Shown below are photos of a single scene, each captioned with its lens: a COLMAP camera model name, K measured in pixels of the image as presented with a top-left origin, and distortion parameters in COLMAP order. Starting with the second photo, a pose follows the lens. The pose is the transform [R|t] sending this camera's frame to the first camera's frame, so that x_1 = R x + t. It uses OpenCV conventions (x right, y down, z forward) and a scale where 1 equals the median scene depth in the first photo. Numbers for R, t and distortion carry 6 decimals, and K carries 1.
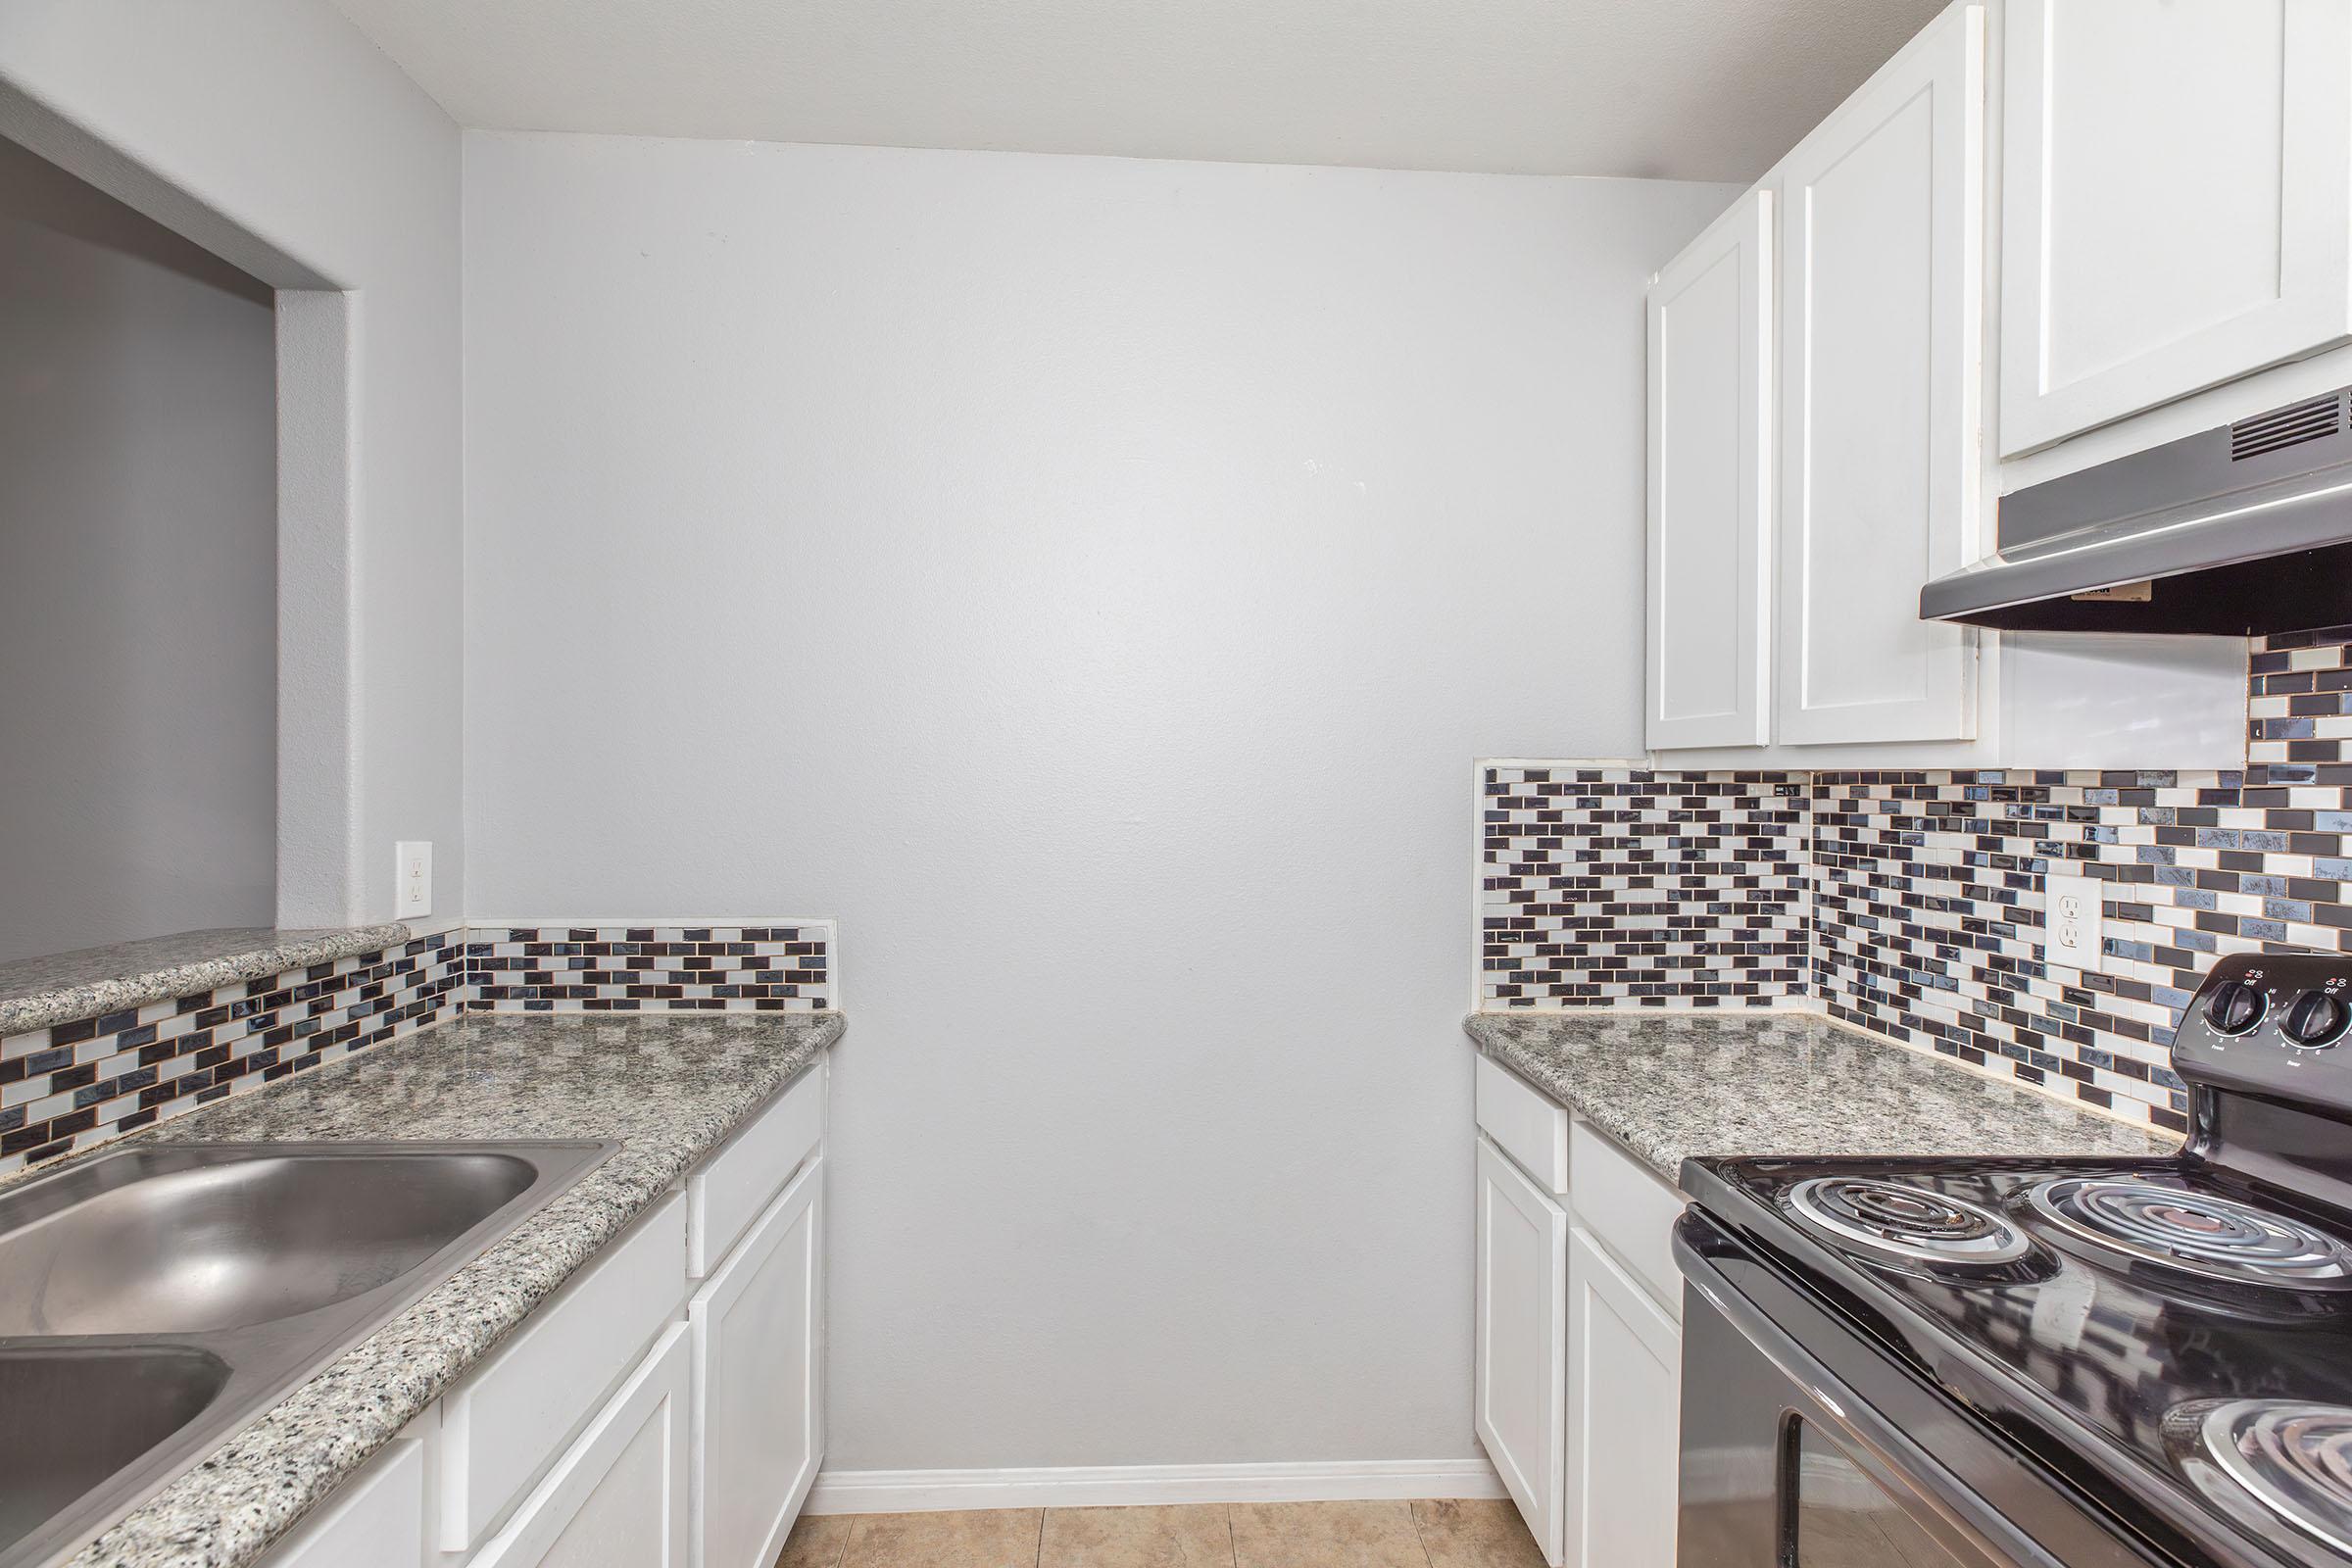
lens RADIAL K [[1046.8, 0, 1176.8], [0, 1046.8, 781.0], [0, 0, 1]] dist [0.001933, 0.001164]
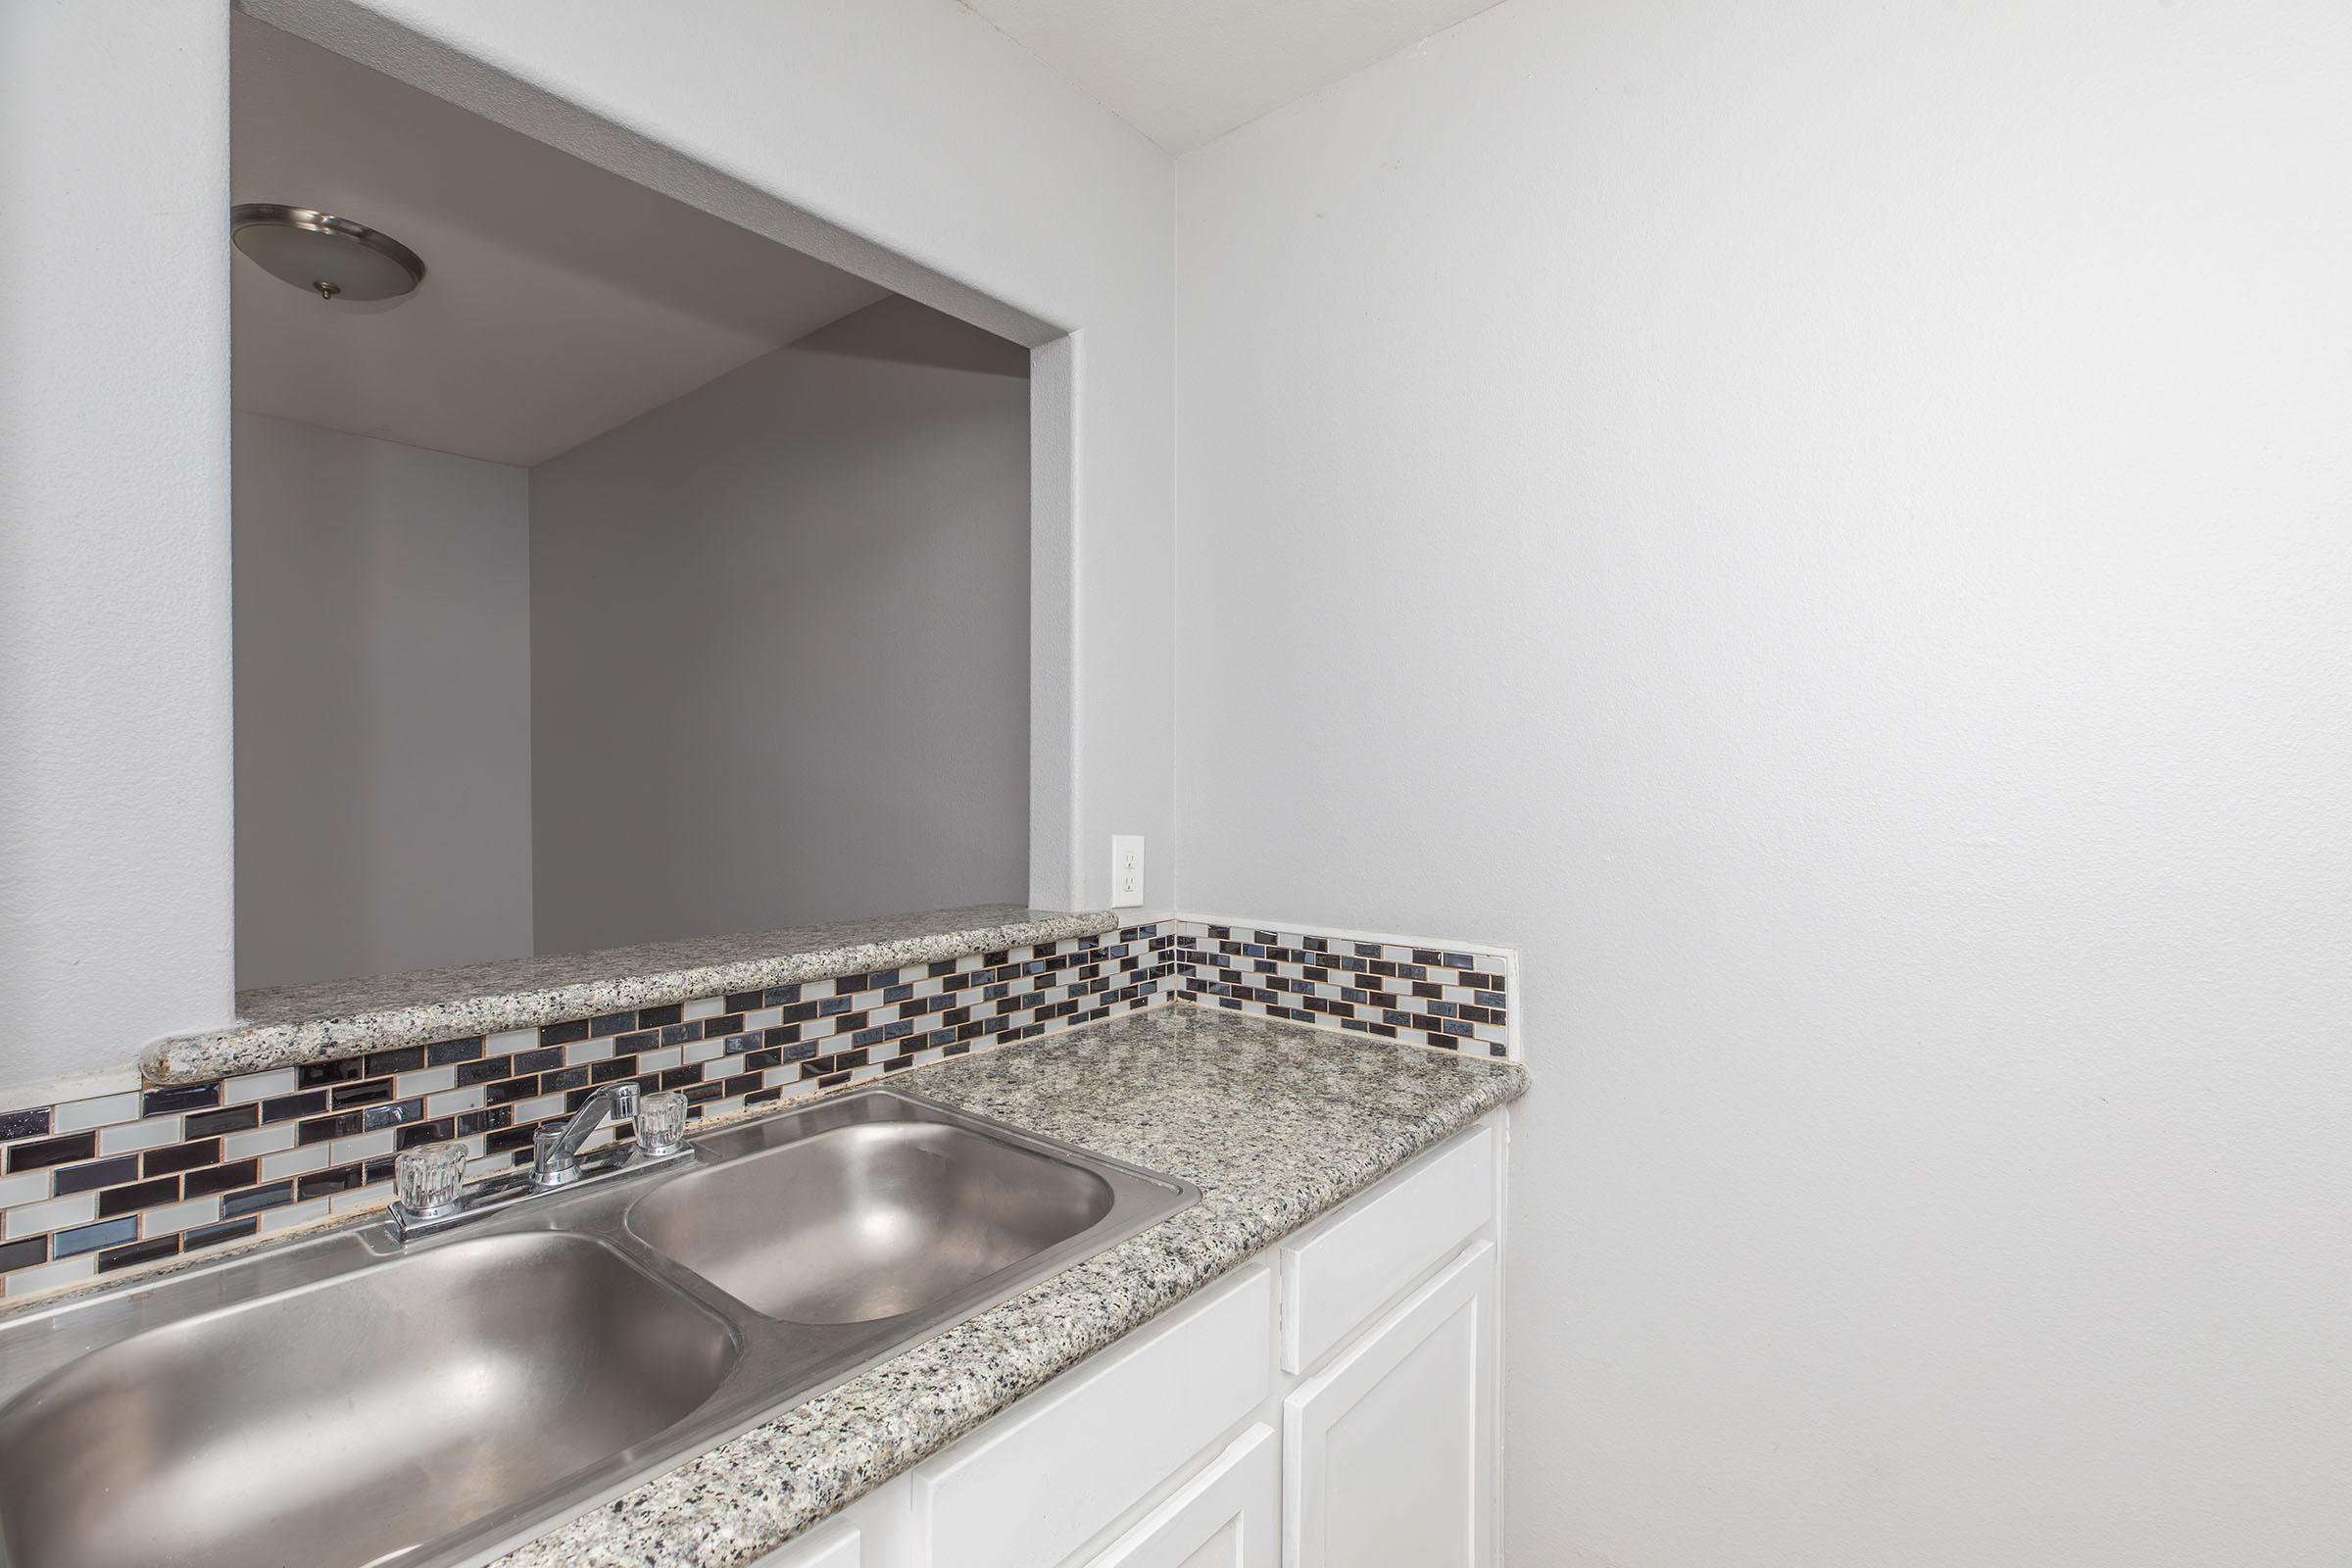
lens RADIAL K [[1046.8, 0, 1174.2], [0, 1046.8, 783.1], [0, 0, 1]] dist [0.001933, 0.001164]
pose [[0.742312, 0.001034, -0.670054, 0.026172], [-0.002755, 0.999995, -0.001508, 0.006590], [0.670049, 0.002965, 0.742311, 0.283845]]
